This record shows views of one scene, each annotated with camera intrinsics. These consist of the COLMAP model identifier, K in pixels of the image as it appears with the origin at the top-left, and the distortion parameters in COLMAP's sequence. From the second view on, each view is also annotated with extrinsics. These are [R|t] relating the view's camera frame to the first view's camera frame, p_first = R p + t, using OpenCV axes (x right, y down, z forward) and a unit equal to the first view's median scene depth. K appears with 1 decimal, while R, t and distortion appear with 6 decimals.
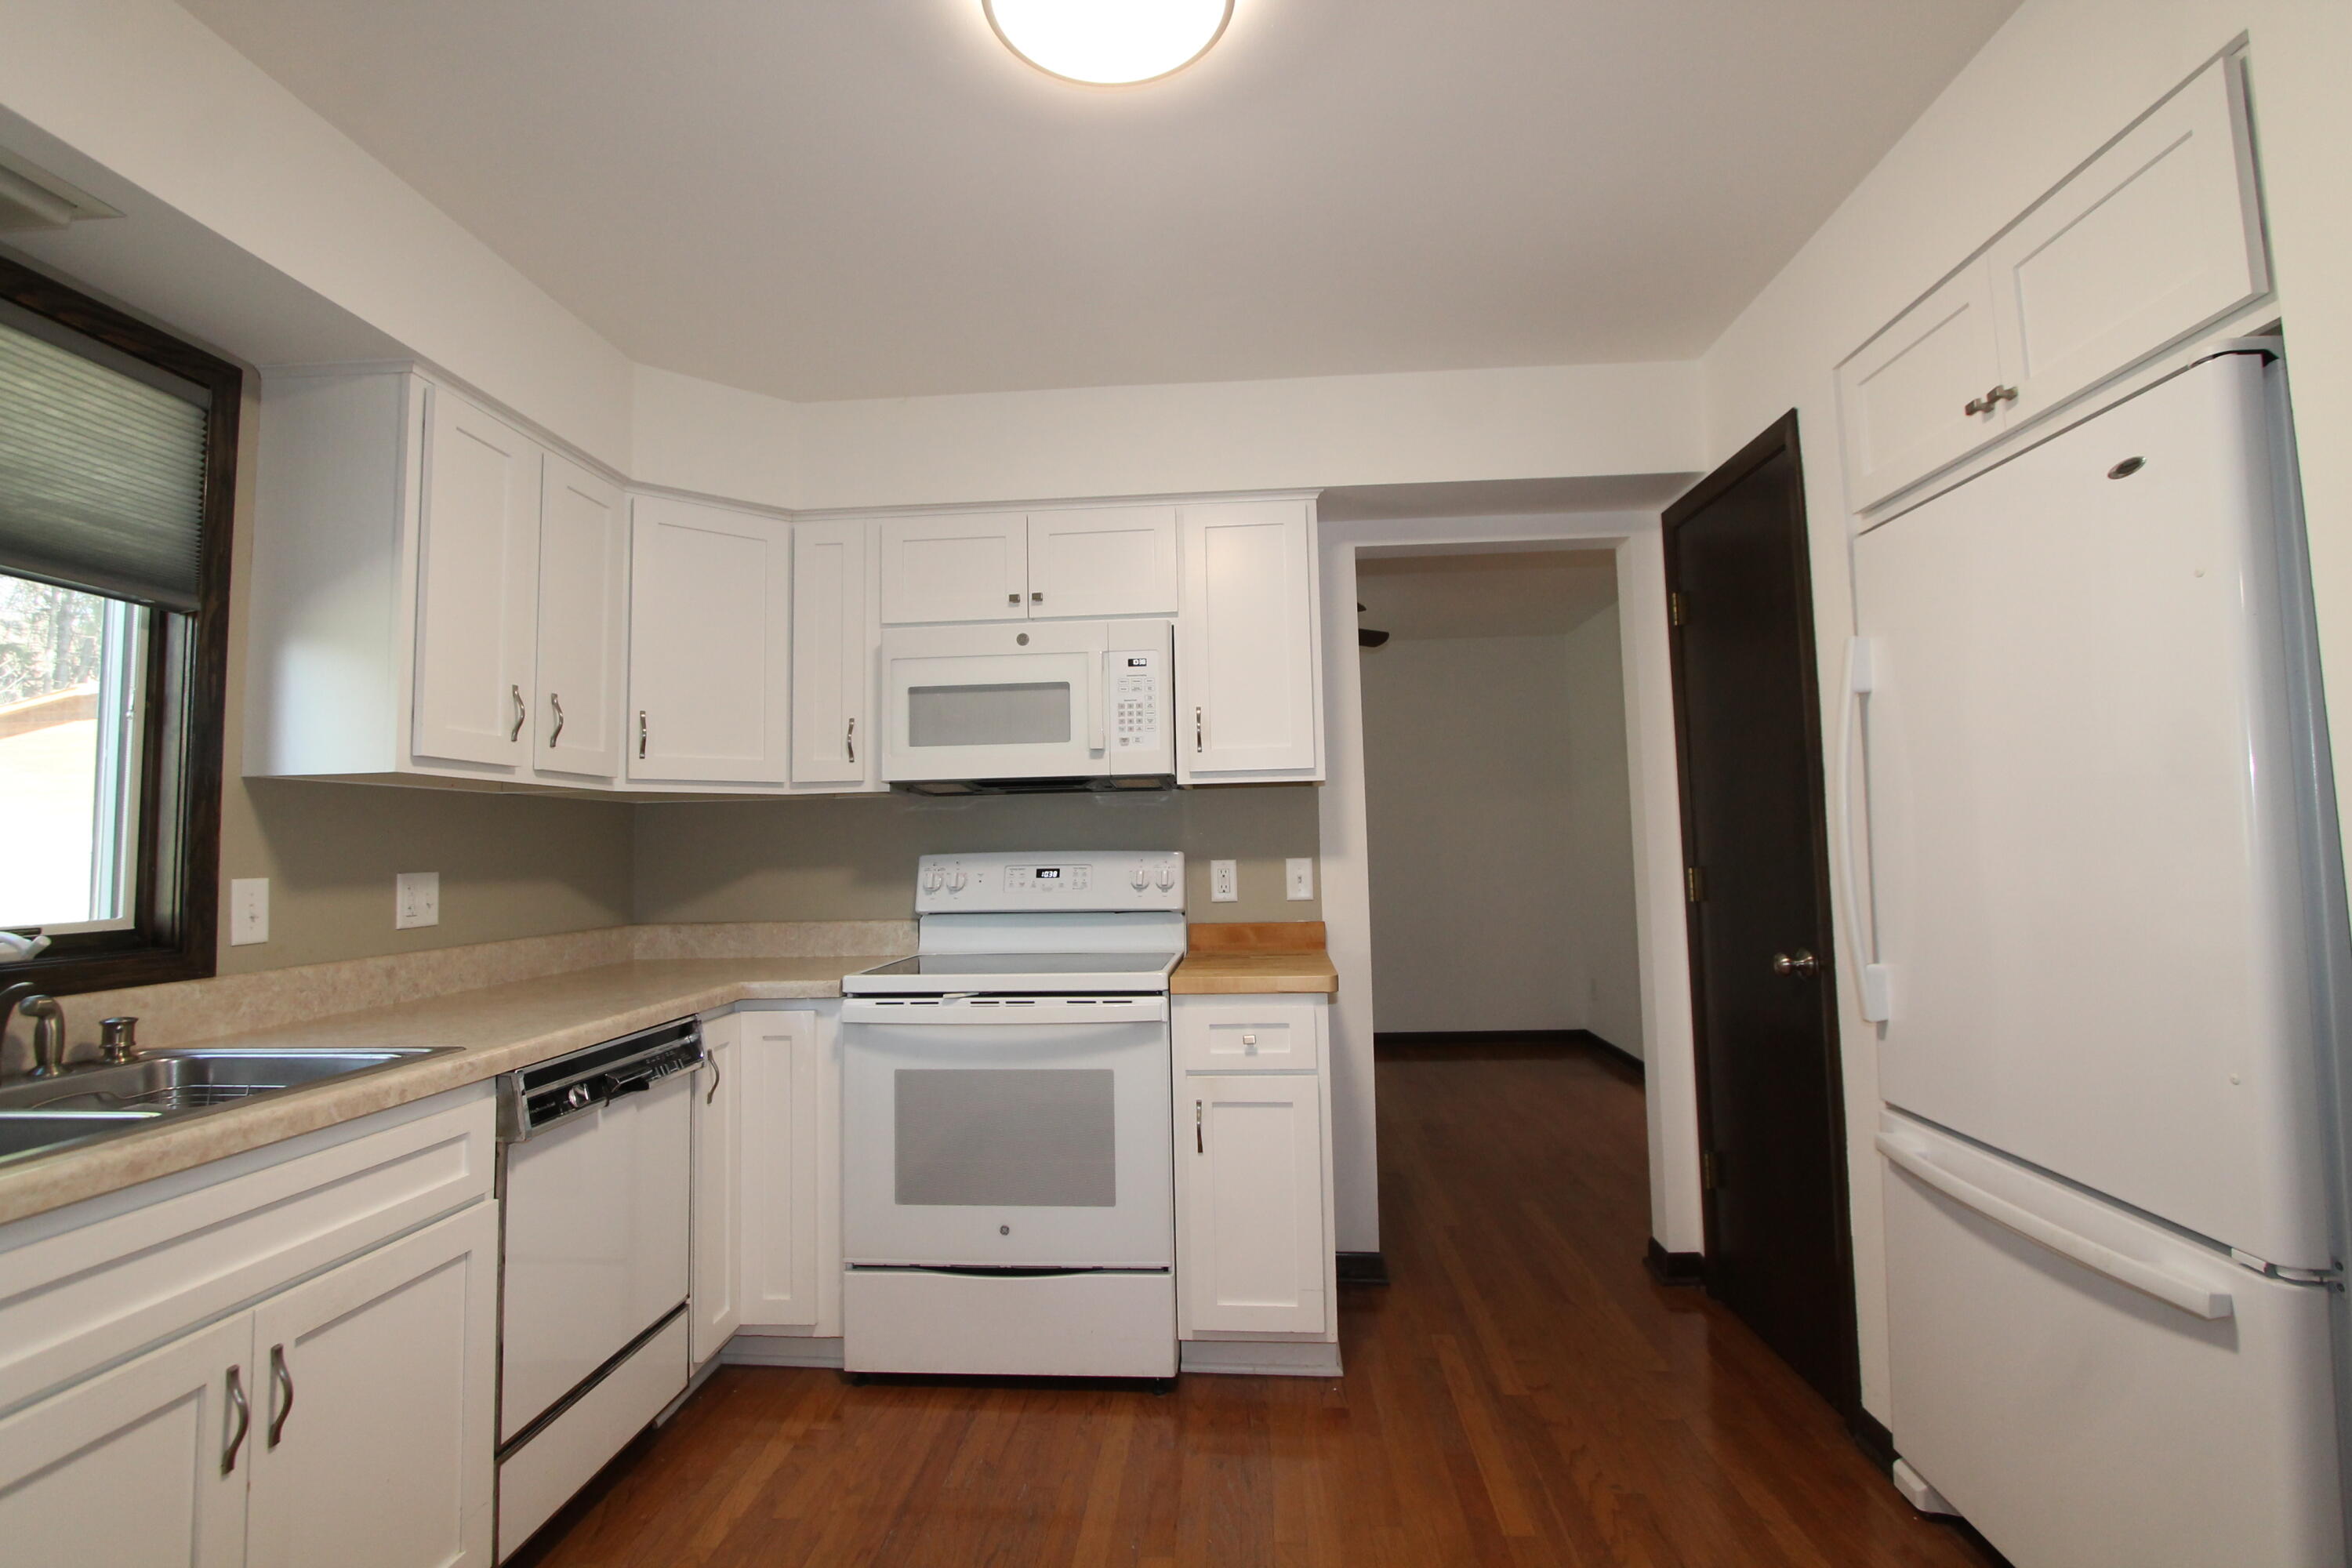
lens RADIAL K [[1087.0, 0, 1170.1], [0, 1087.0, 767.6], [0, 0, 1]] dist [-0.018611, 0.002254]
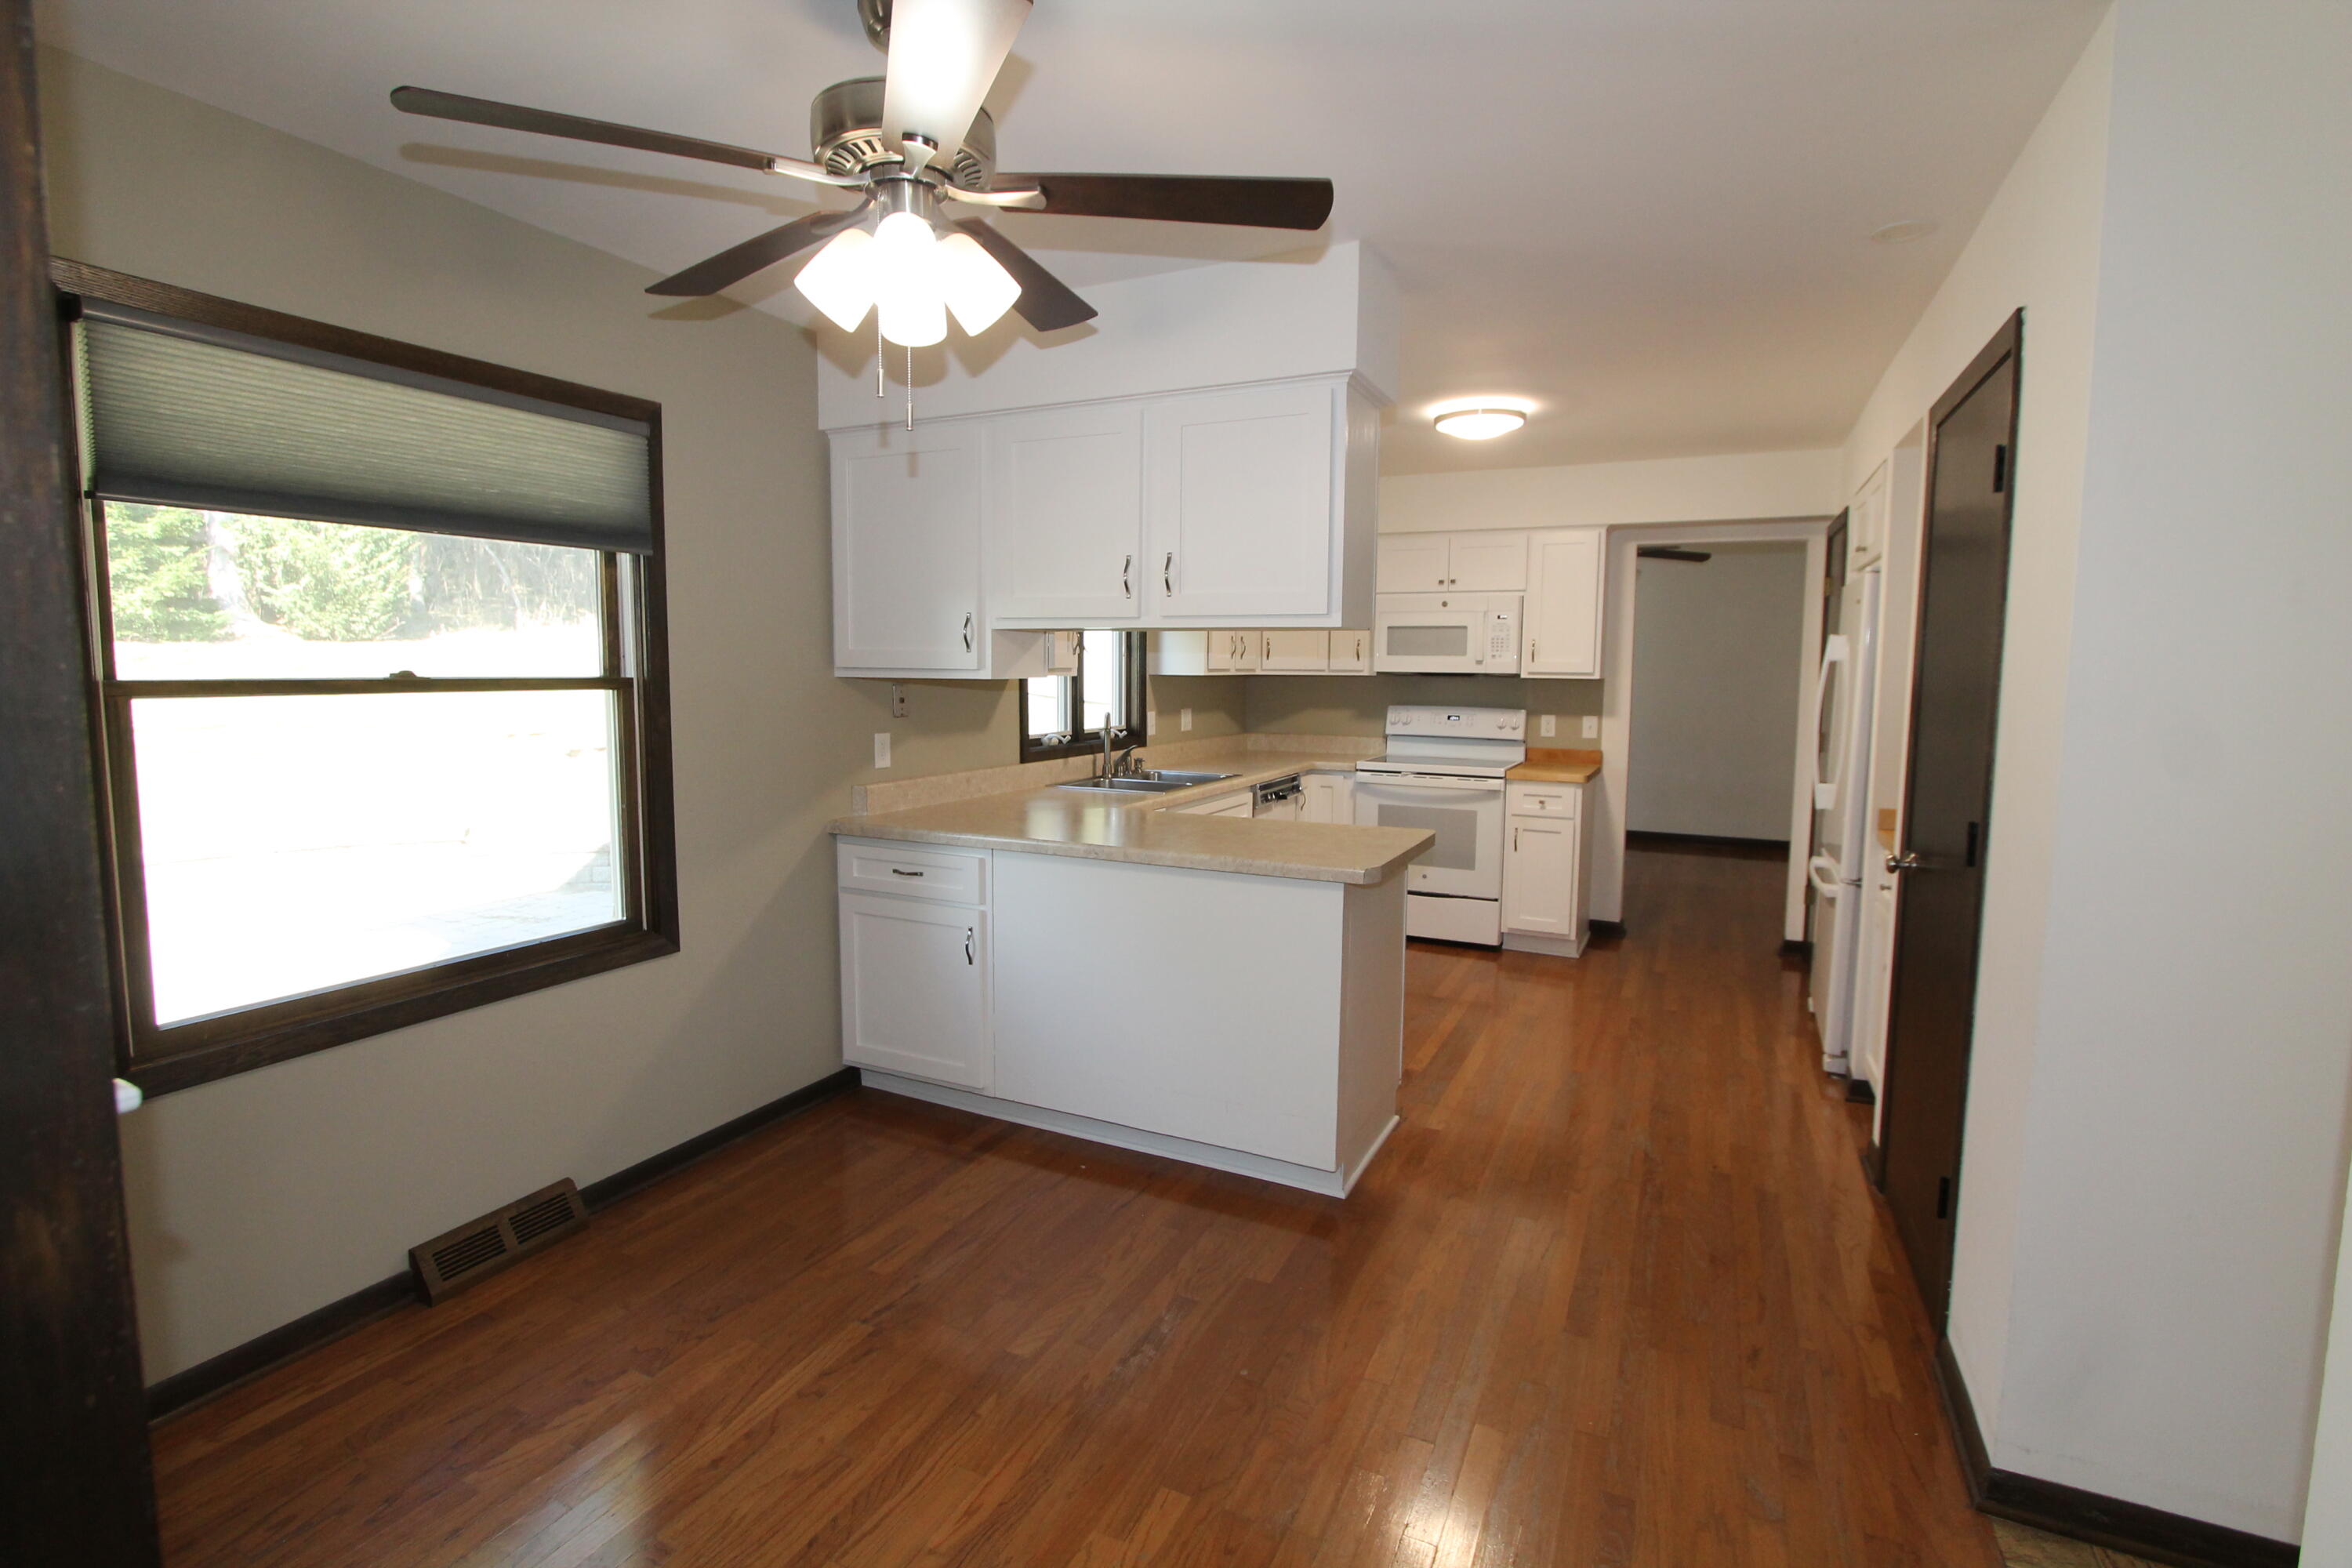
lens RADIAL K [[1087.0, 0, 1176.0], [0, 1087.0, 767.3], [0, 0, 1]] dist [-0.018611, 0.002254]
pose [[0.928447, 0.065082, -0.365719, 0.182727], [-0.001296, 0.985094, 0.172013, -0.190280], [0.371462, -0.159231, 0.914692, -1.246685]]
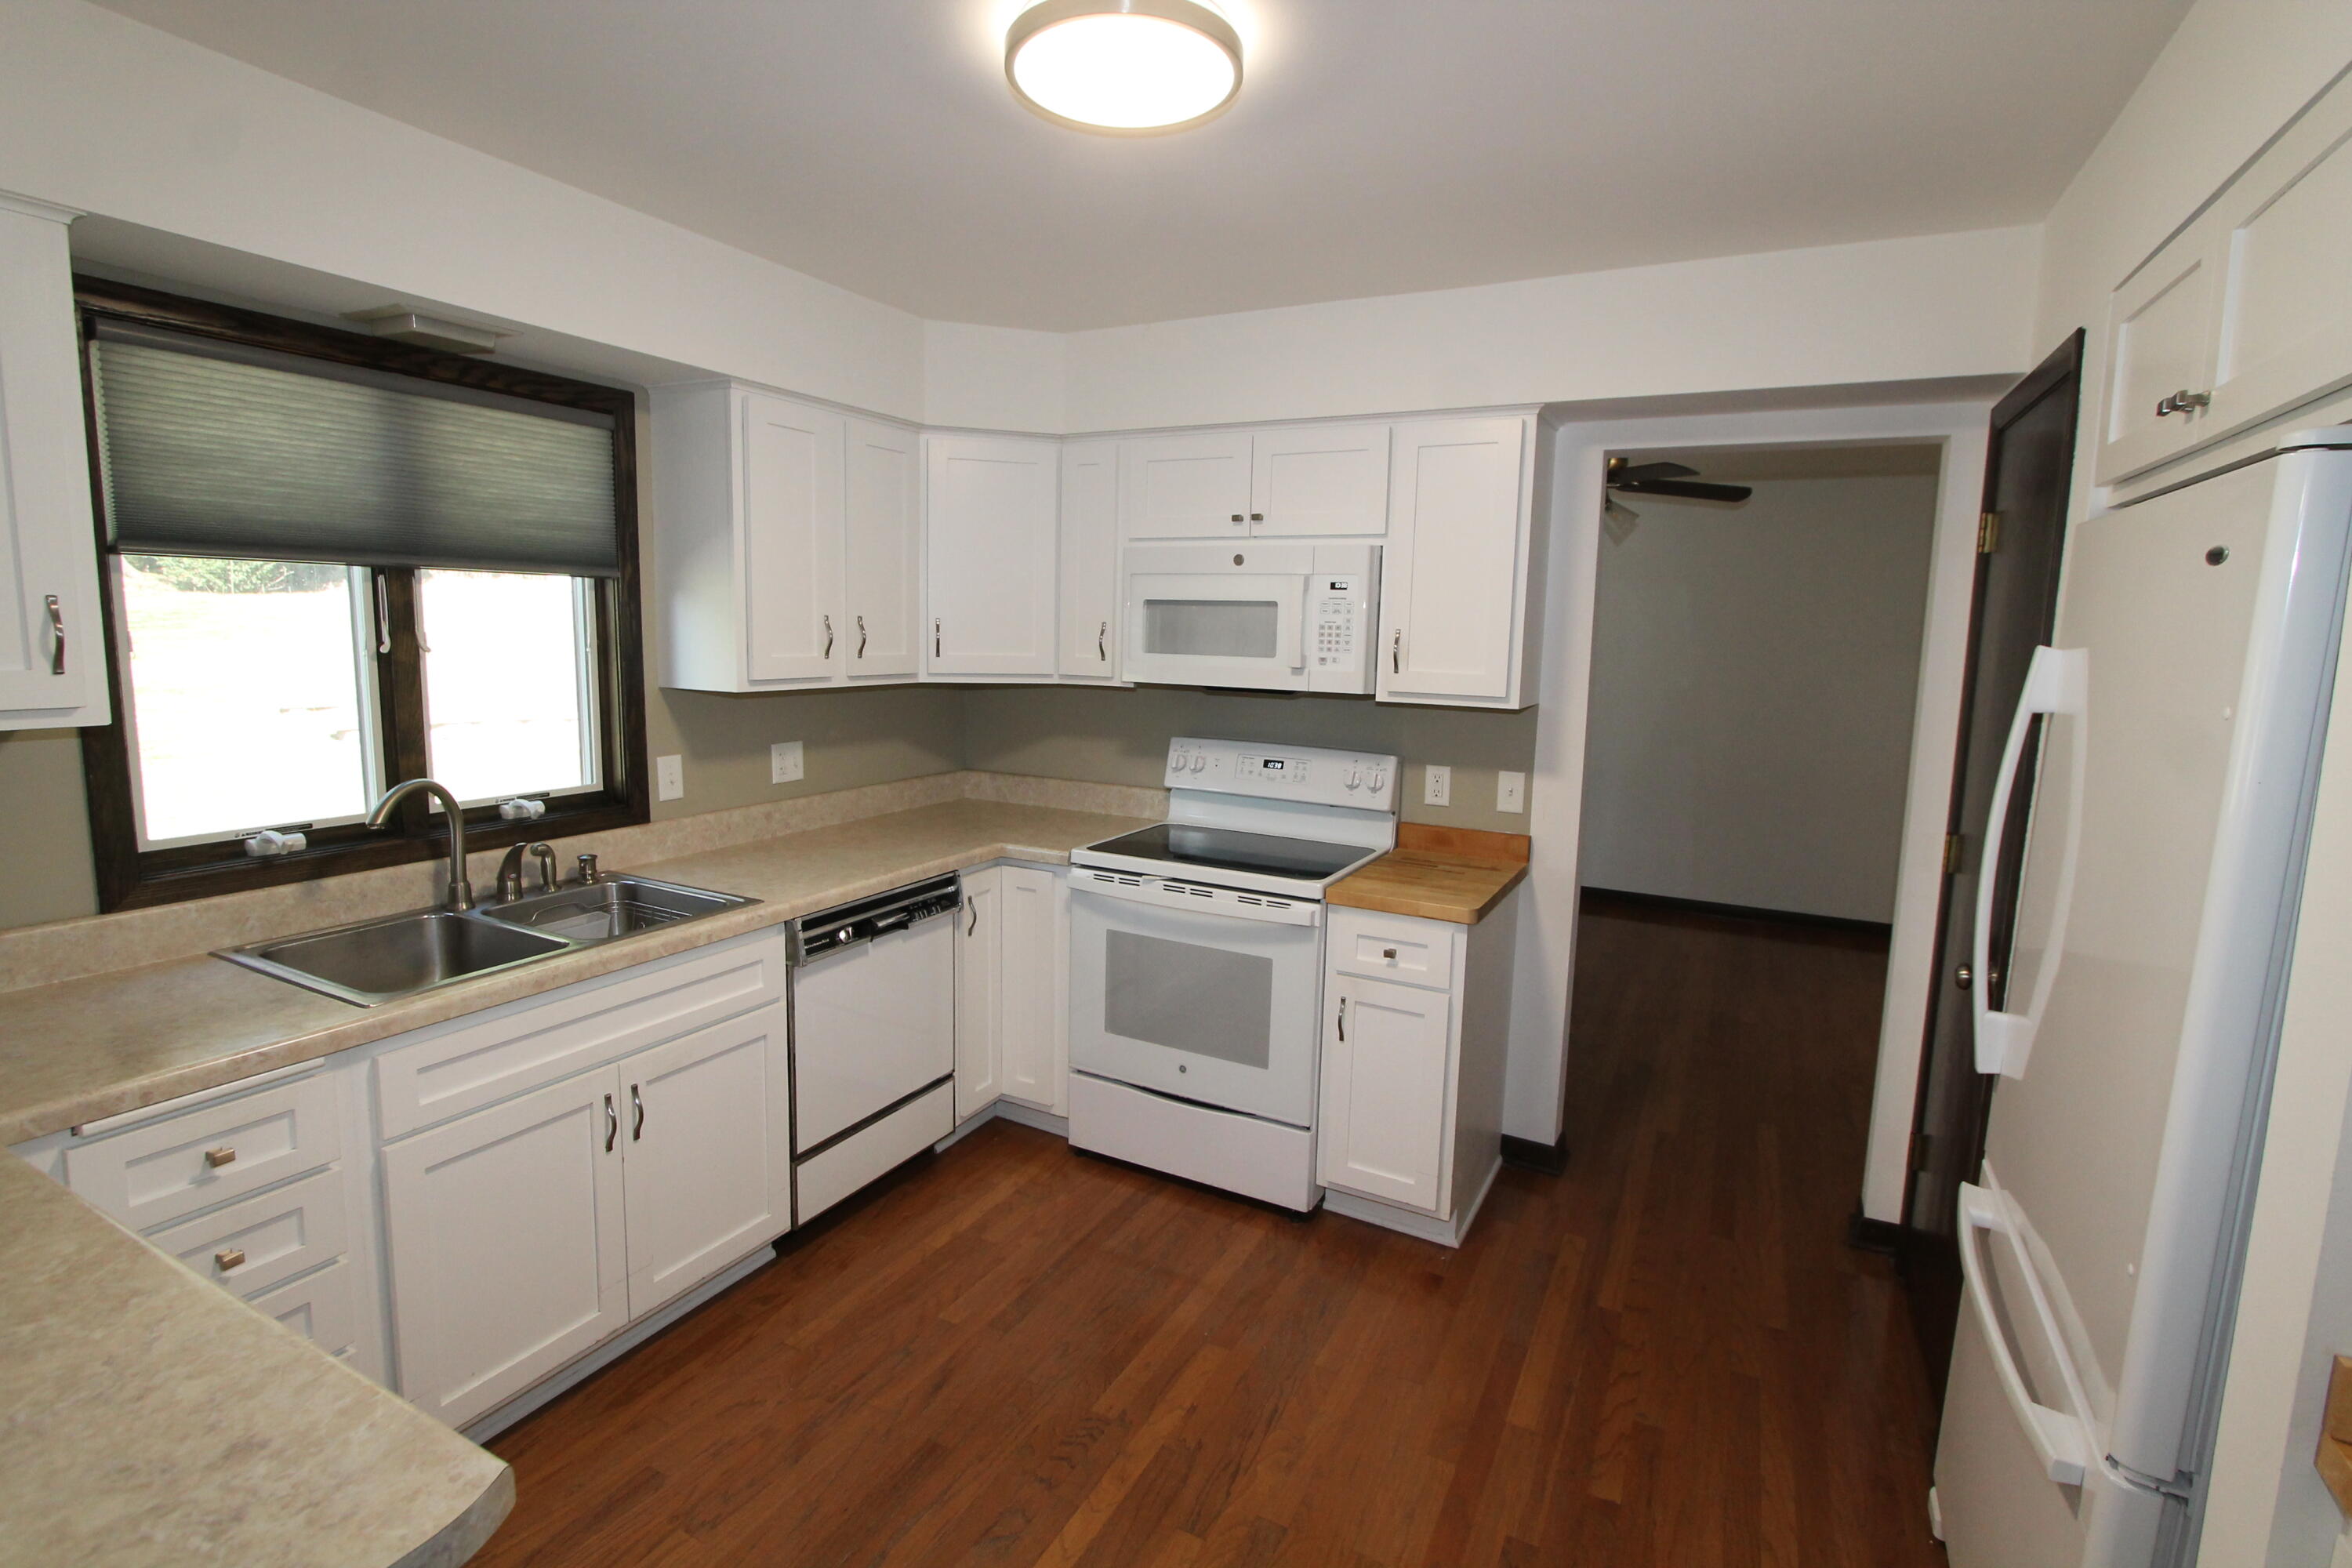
lens RADIAL K [[1087.0, 0, 1177.2], [0, 1087.0, 766.0], [0, 0, 1]] dist [-0.018611, 0.002254]
pose [[0.915470, 0.095841, -0.390806, 0.288376], [-0.014742, 0.978557, 0.205447, -0.159053], [0.402117, -0.182319, 0.897252, -0.039880]]
